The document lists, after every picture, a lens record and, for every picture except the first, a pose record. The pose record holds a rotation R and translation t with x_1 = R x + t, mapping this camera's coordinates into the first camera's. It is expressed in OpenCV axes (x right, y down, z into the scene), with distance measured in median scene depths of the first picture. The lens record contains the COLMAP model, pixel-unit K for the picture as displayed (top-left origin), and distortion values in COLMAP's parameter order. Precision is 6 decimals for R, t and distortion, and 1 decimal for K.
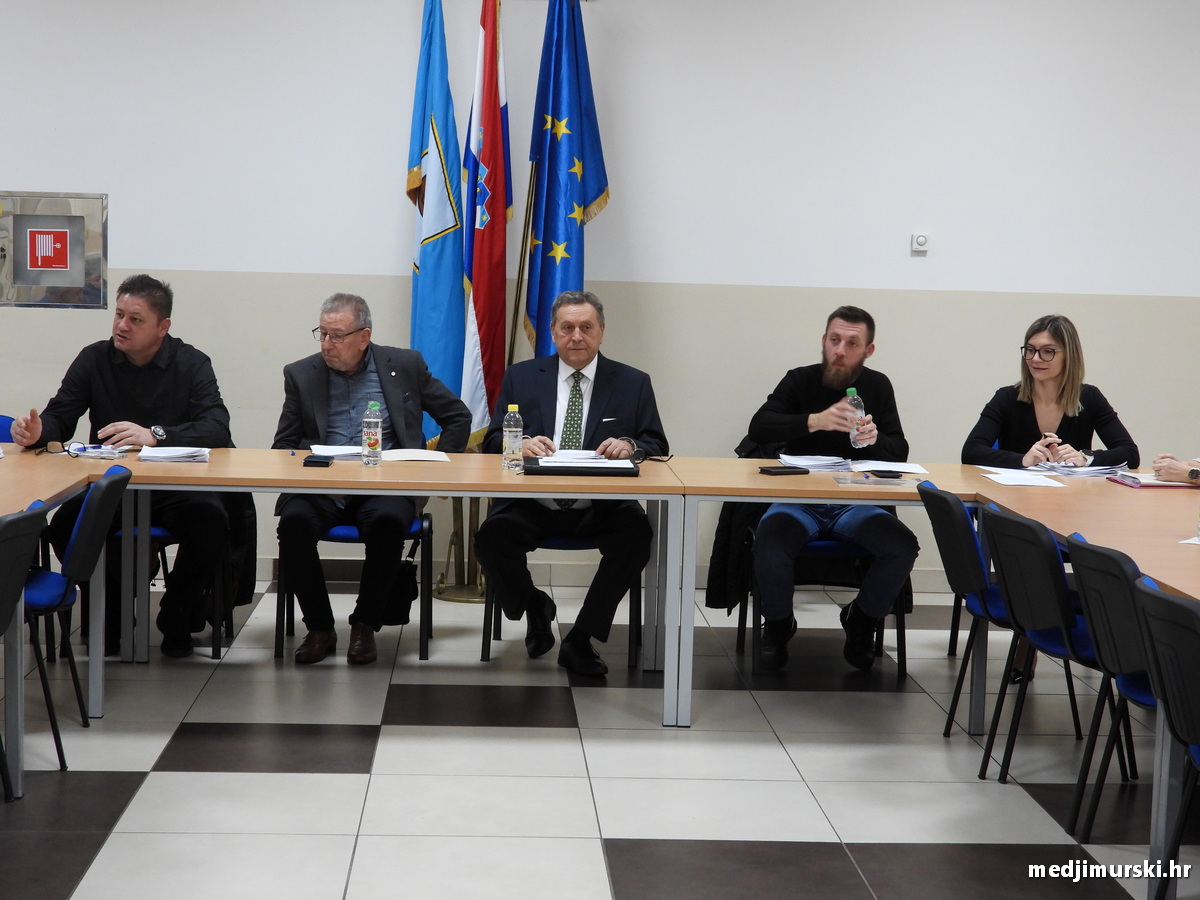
lens RADIAL K [[2054.5, 0, 600.0], [0, 2054.5, 450.0], [0, 0, 1]] dist [-0.002538, 0.002450]
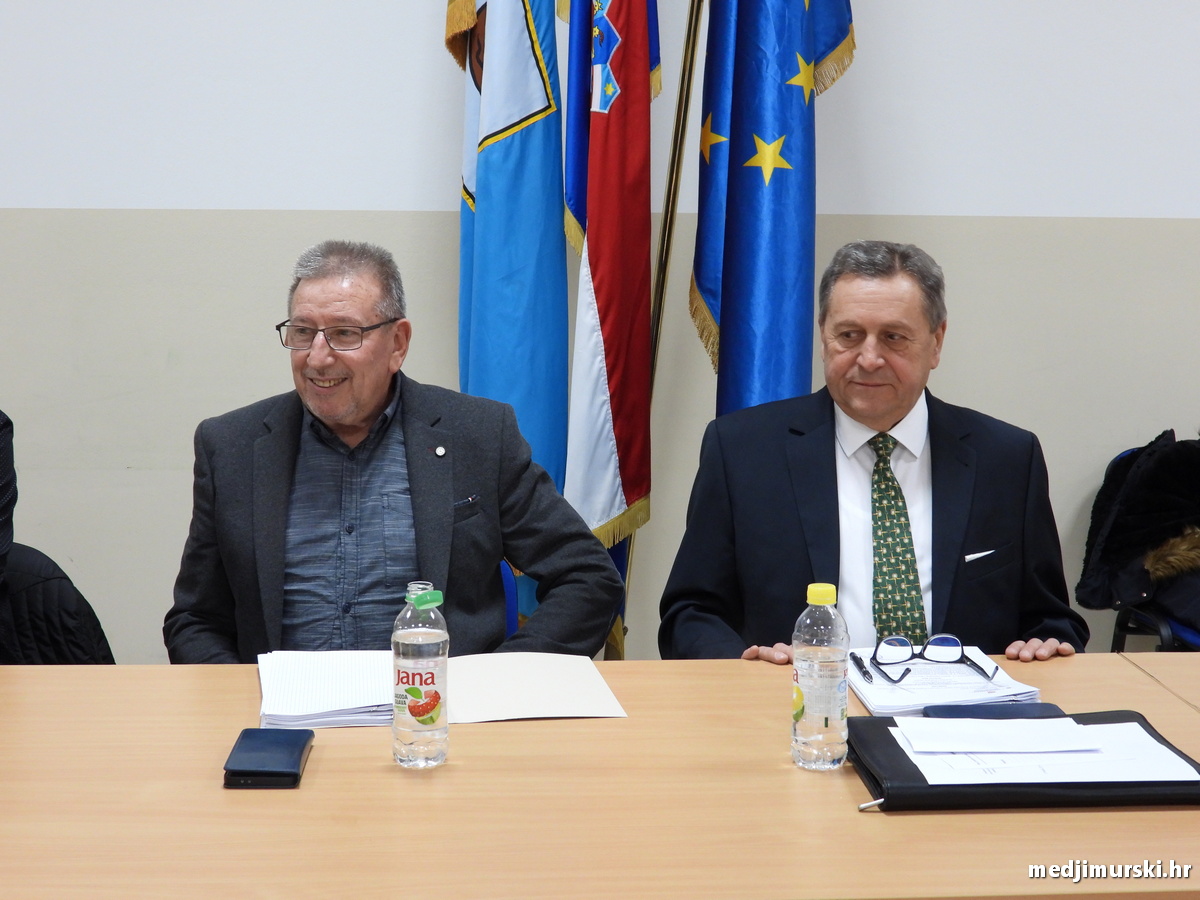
lens RADIAL K [[1954.9, 0, 566.1], [0, 1954.9, 451.0], [0, 0, 1]] dist [0.023012, -0.074932]
pose [[0.999823, -0.018753, 0.001669, -0.068698], [0.018657, 0.998768, 0.045992, -0.049177], [-0.002530, -0.045953, 0.998940, 0.533596]]
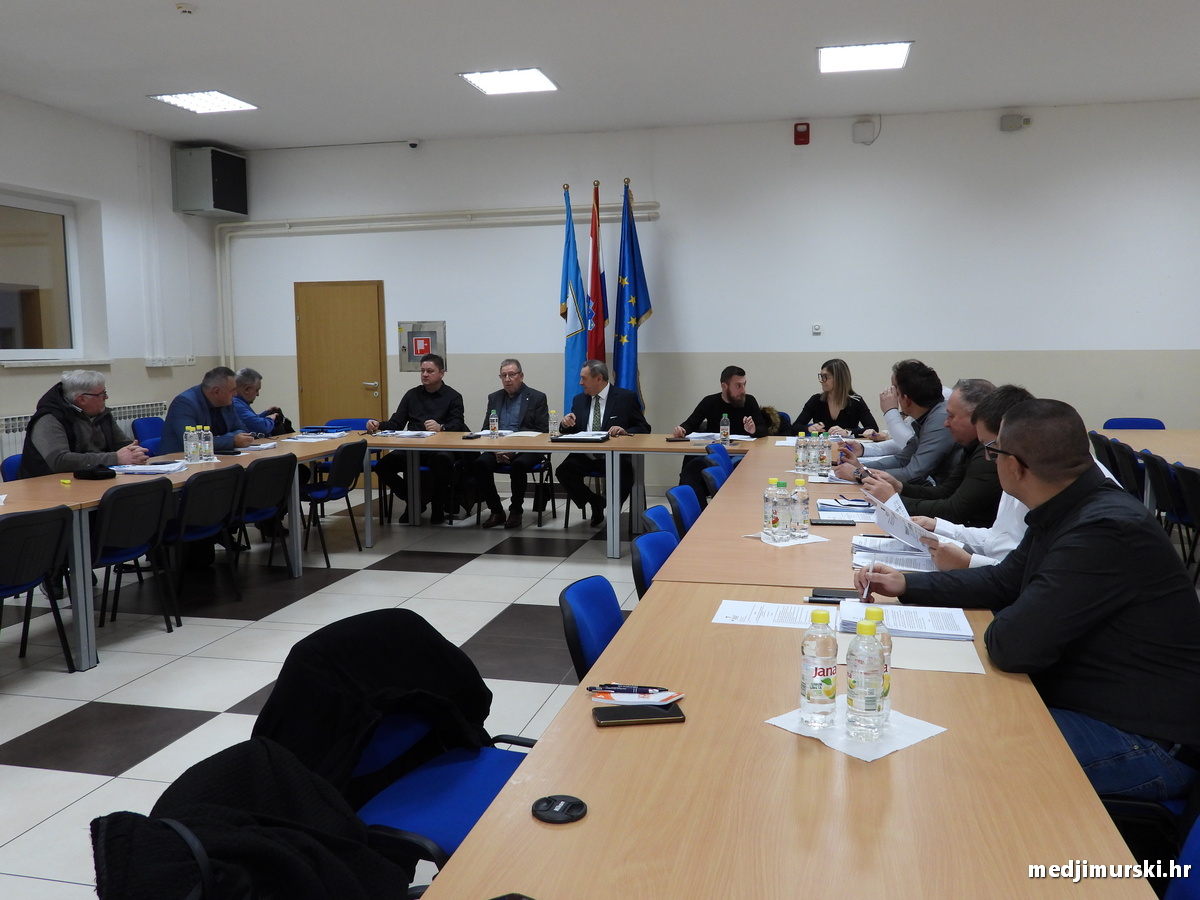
lens RADIAL K [[994.3, 0, 600.0], [0, 994.3, 450.0], [0, 0, 1]] dist [-0.005784, -0.004227]
pose [[0.958374, -0.003610, -0.285492, 0.249725], [0.007574, 0.999890, 0.012783, 0.005289], [0.285414, -0.014413, 0.958296, -0.004468]]
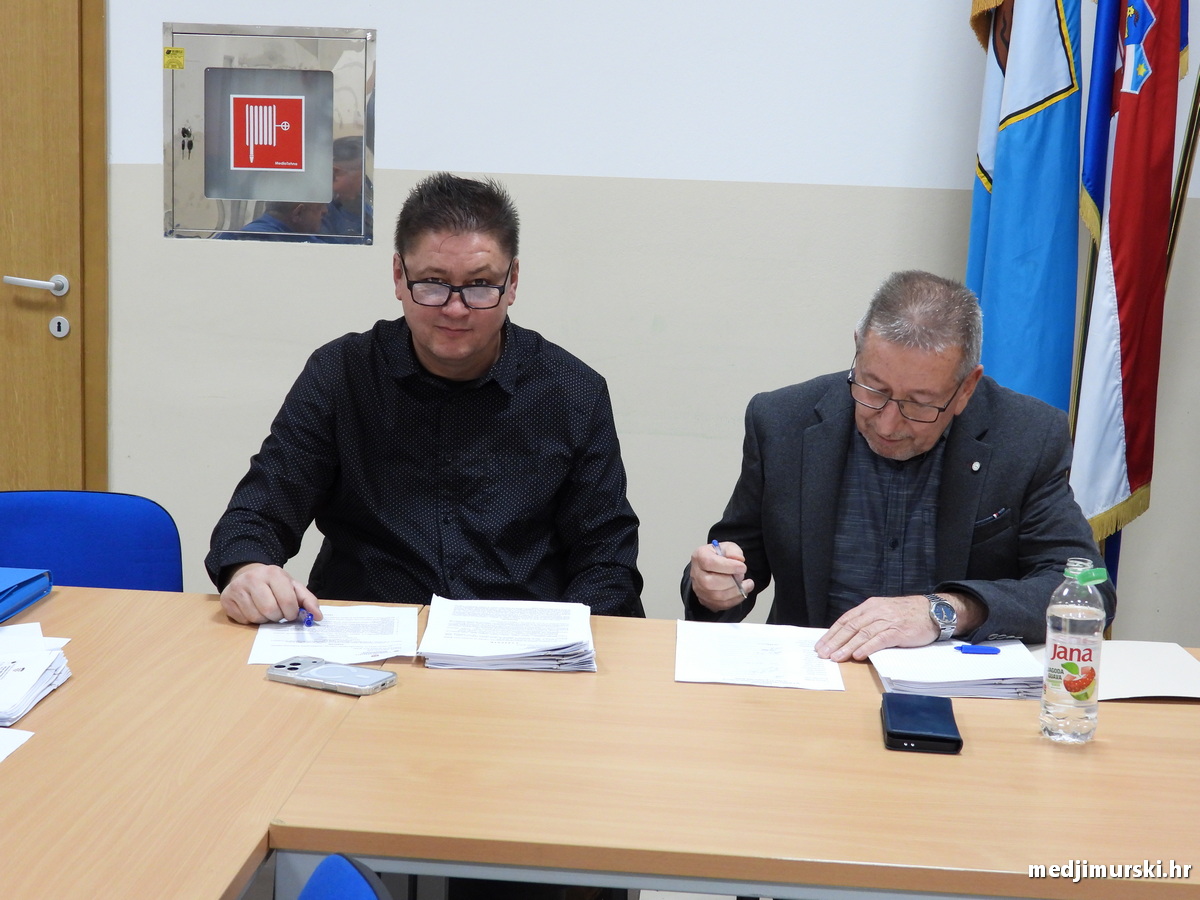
lens RADIAL K [[1954.9, 0, 566.1], [0, 1954.9, 451.0], [0, 0, 1]] dist [0.023012, -0.074932]
pose [[0.989316, 0.029478, -0.142778, -0.120704], [-0.021226, 0.998034, 0.058977, -0.048544], [0.144236, -0.055316, 0.987996, 0.524380]]
